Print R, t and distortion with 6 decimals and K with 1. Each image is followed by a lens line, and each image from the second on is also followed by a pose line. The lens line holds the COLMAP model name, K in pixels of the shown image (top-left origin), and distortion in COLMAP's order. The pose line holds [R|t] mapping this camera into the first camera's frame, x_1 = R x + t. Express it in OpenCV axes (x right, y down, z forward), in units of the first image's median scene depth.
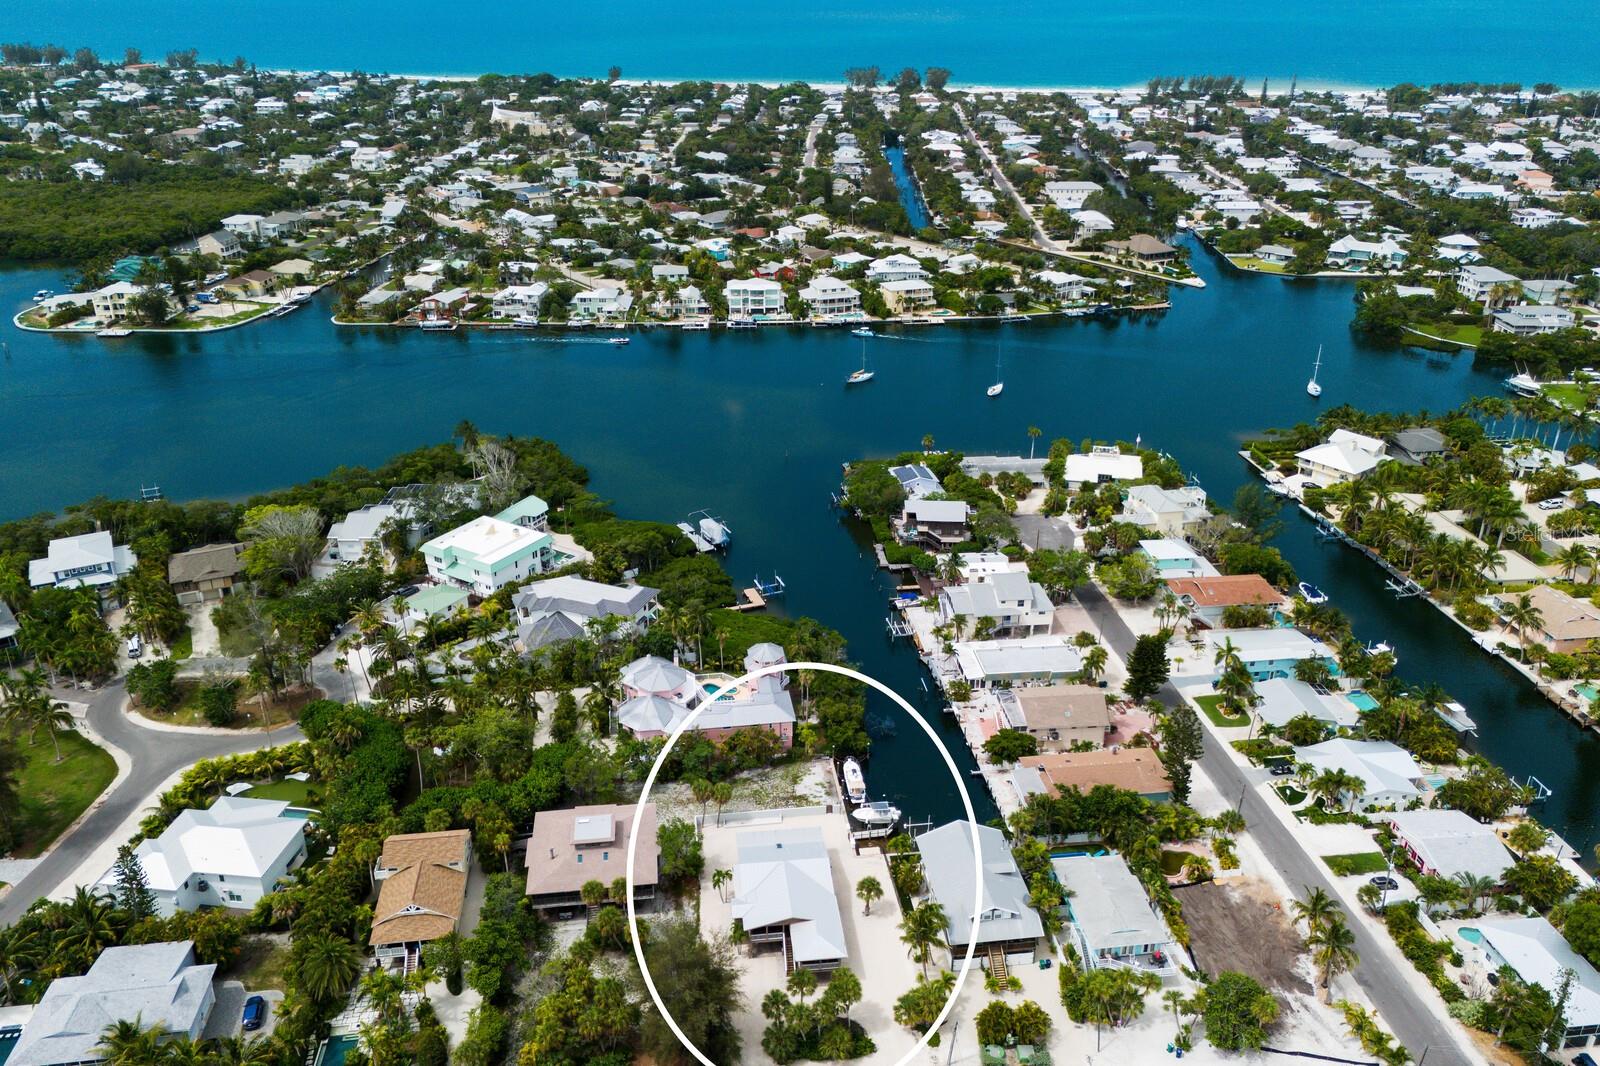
lens RADIAL K [[1207.4, 0, 800.0], [0, 1207.4, 533.0], [0, 0, 1]] dist [0.095442, -0.094936]
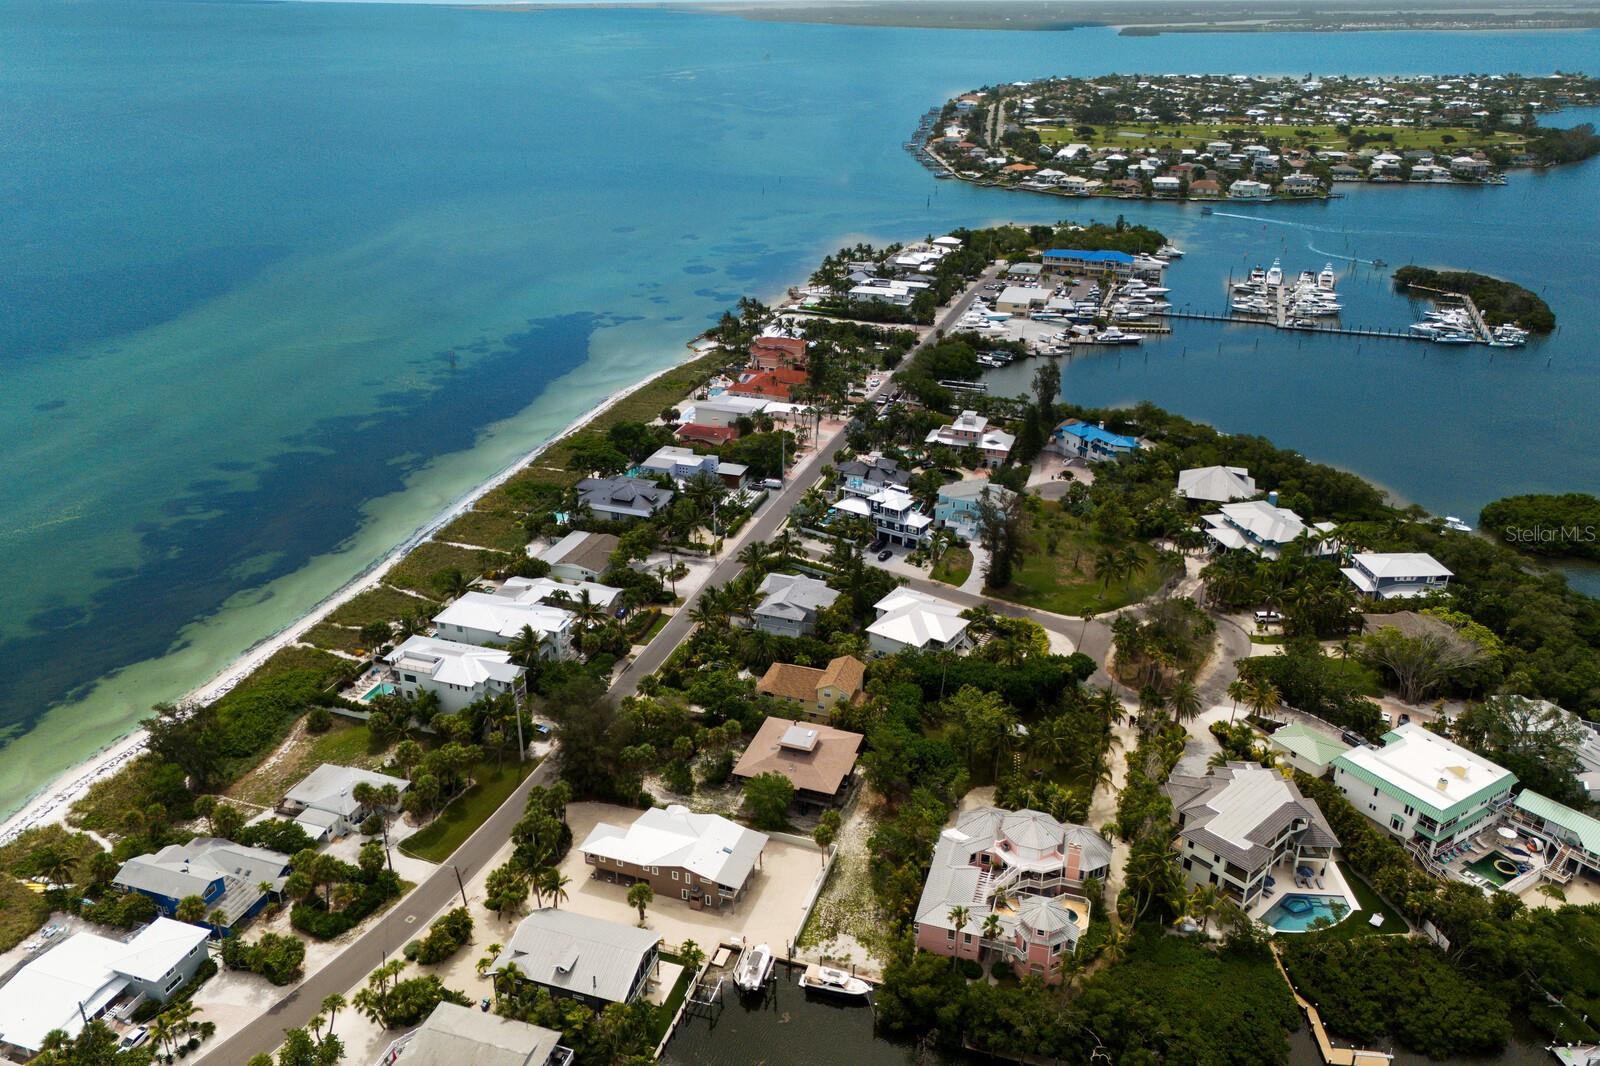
lens RADIAL K [[1184.4, 0, 804.1], [0, 1184.4, 530.8], [0, 0, 1]] dist [0.097774, -0.086813]
pose [[-0.427231, 0.364558, -0.827388, 0.517944], [-0.392065, 0.749896, 0.532861, -0.382948], [0.814714, 0.552045, -0.177448, 0.799986]]
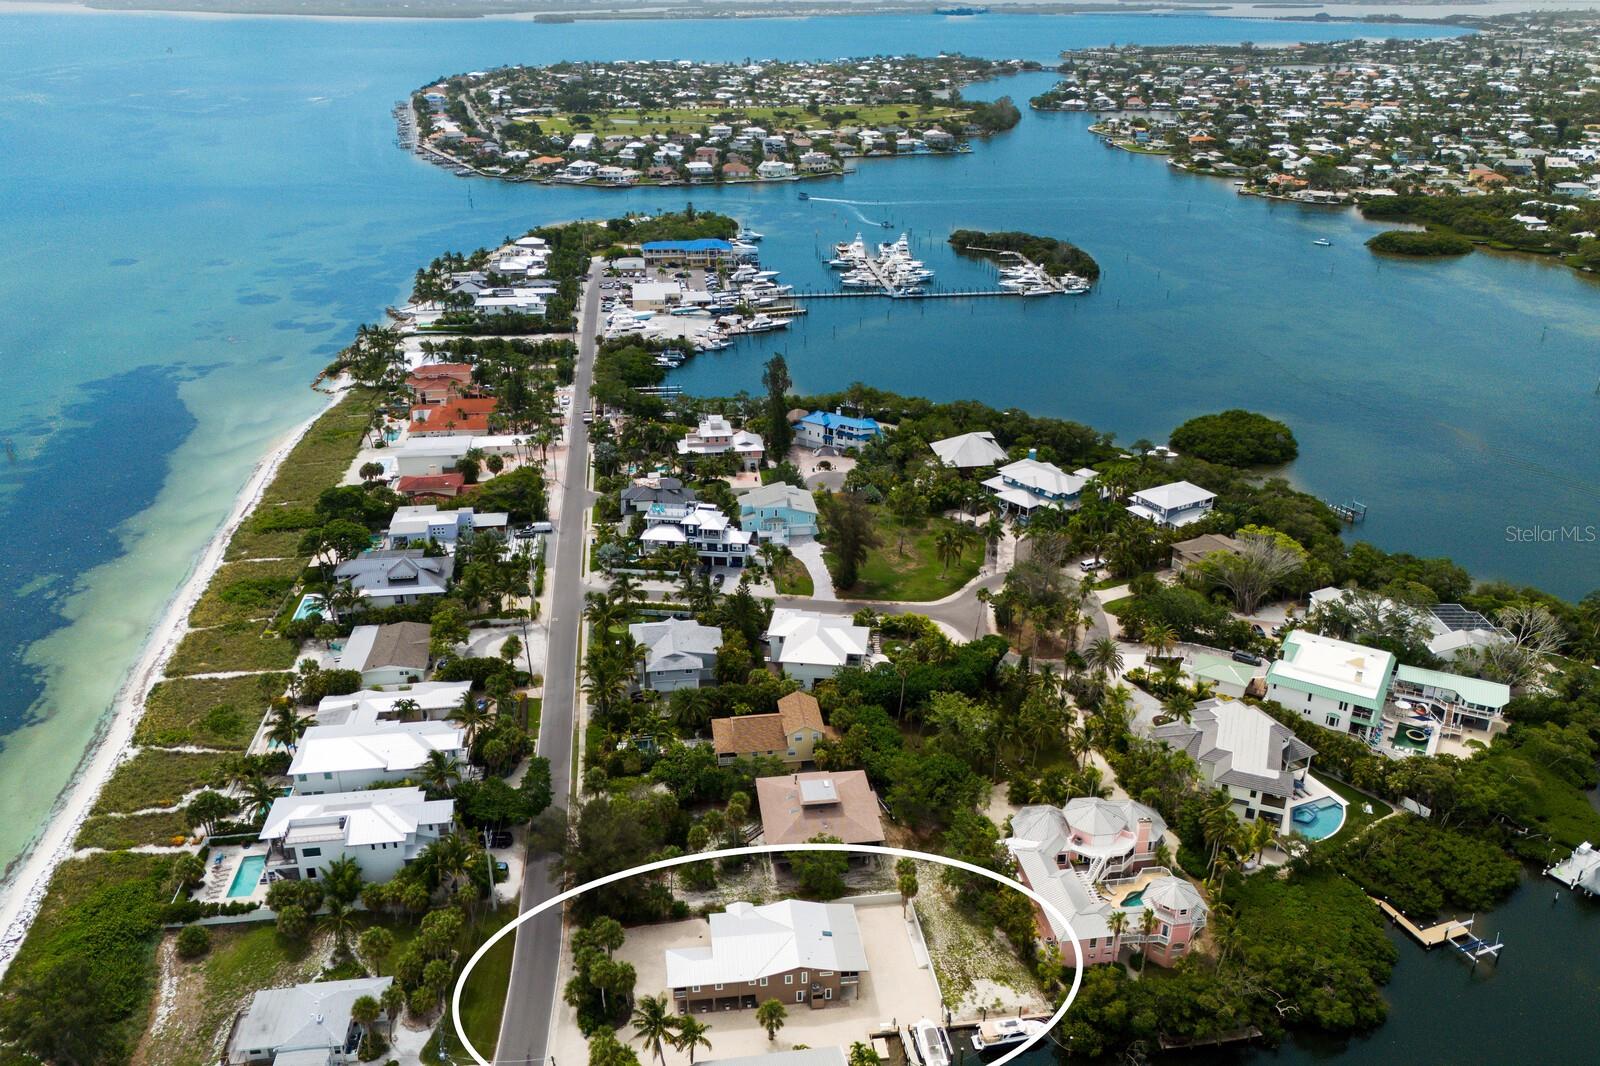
lens RADIAL K [[1207.4, 0, 800.0], [0, 1207.4, 533.0], [0, 0, 1]] dist [0.095442, -0.094936]
pose [[0.009102, 0.409215, -0.912392, 0.527282], [-0.425384, 0.827338, 0.366824, -0.246281], [0.904967, 0.384778, 0.181604, 0.510674]]
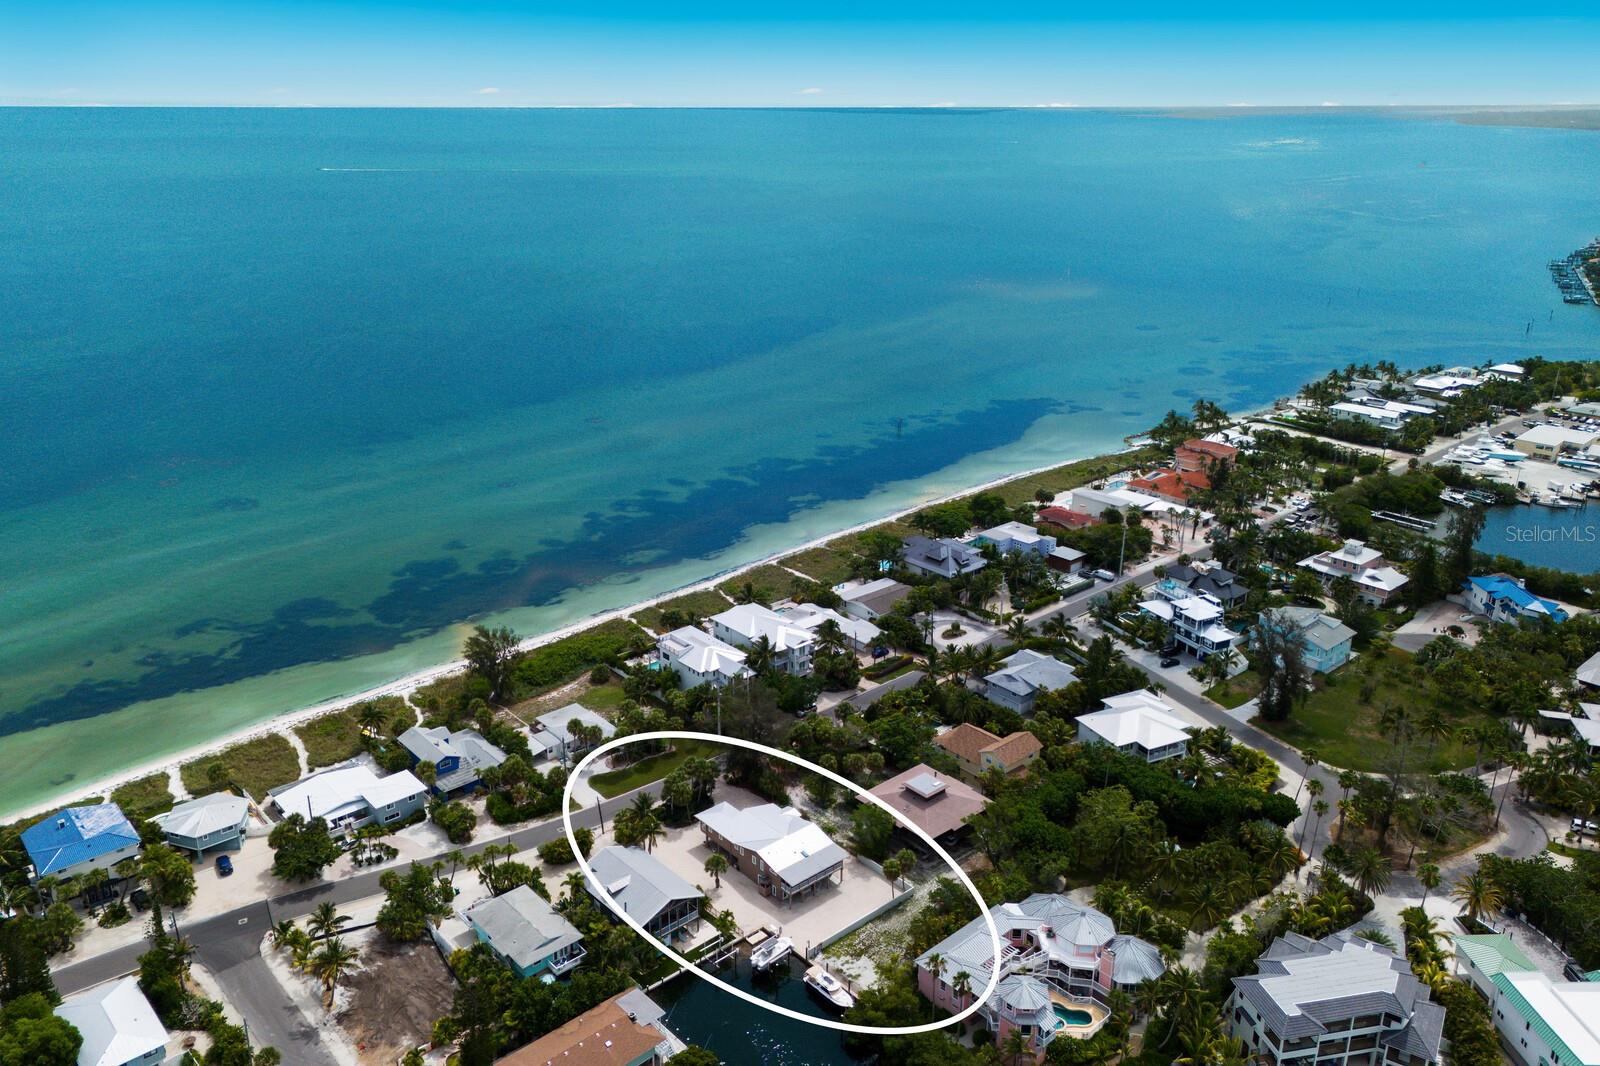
lens RADIAL K [[1207.4, 0, 800.0], [0, 1207.4, 533.0], [0, 0, 1]] dist [0.095442, -0.094936]
pose [[-0.821139, 0.185161, -0.539857, 0.403635], [-0.250464, 0.733046, 0.632385, -0.504309], [0.512833, 0.654491, -0.555557, 1.058450]]
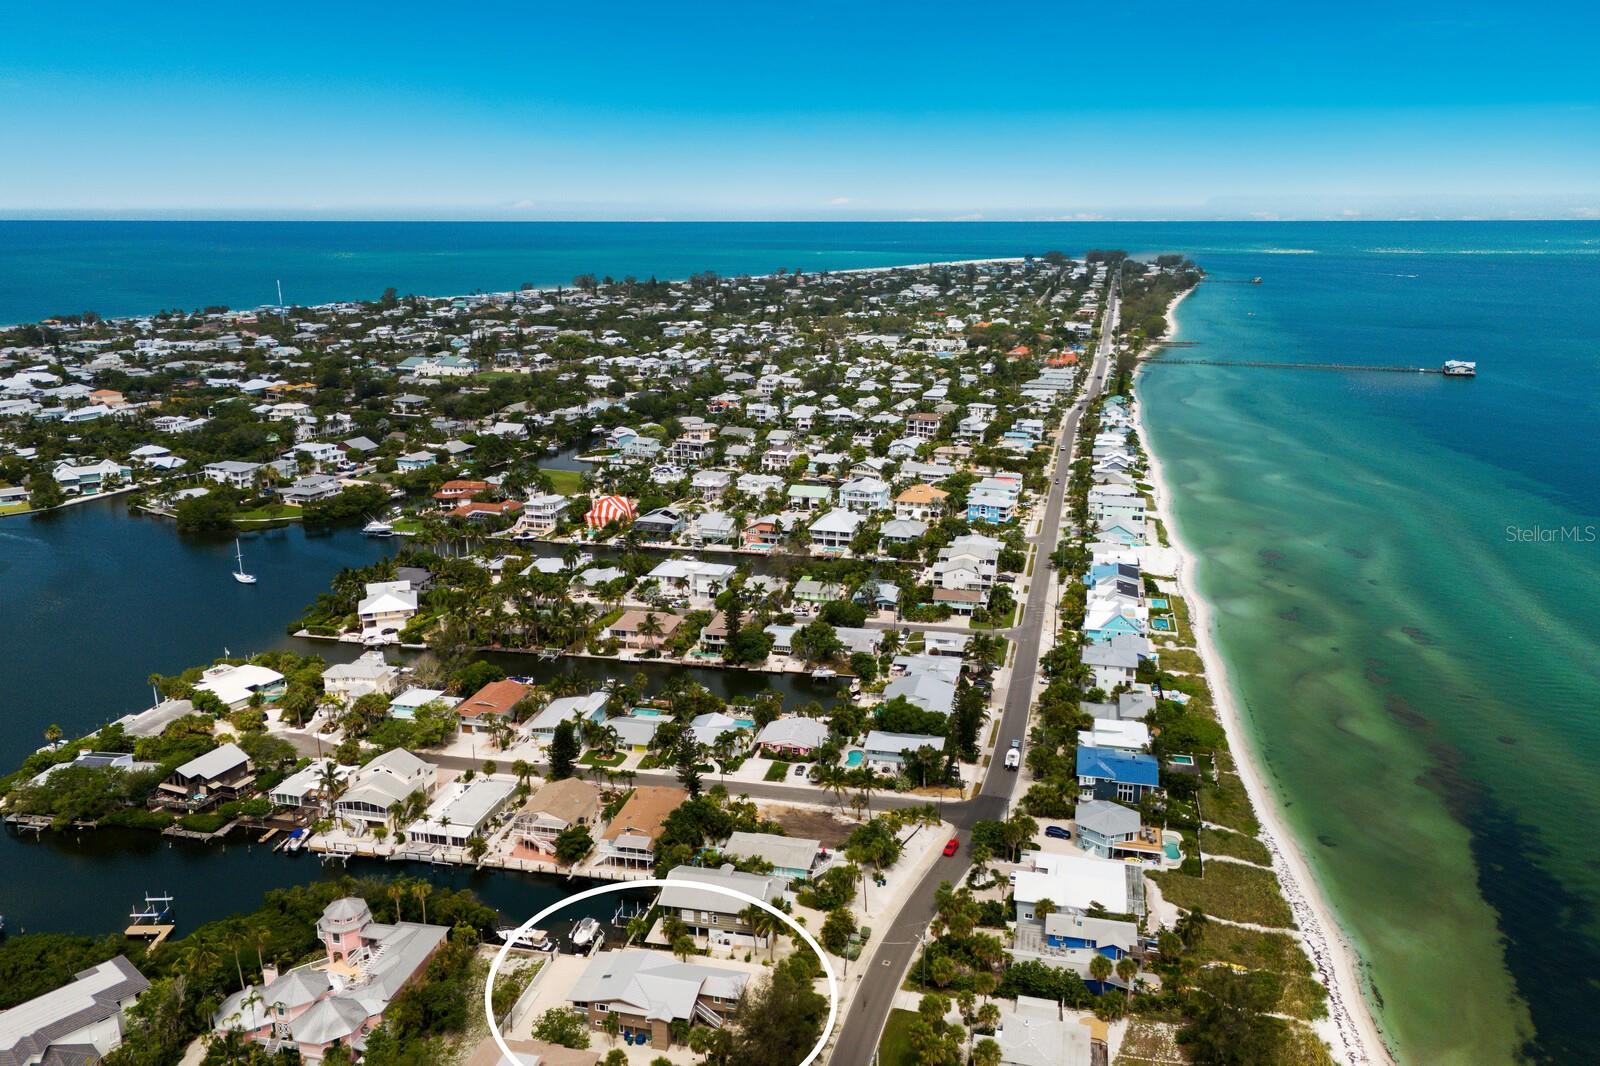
lens RADIAL K [[1217.6, 0, 801.5], [0, 1217.6, 538.3], [0, 0, 1]] dist [0.081370, -0.074018]
pose [[0.340548, -0.255930, 0.904725, -0.622471], [0.409640, 0.906500, 0.102240, -0.099109], [-0.846299, 0.335794, 0.413546, 0.208232]]
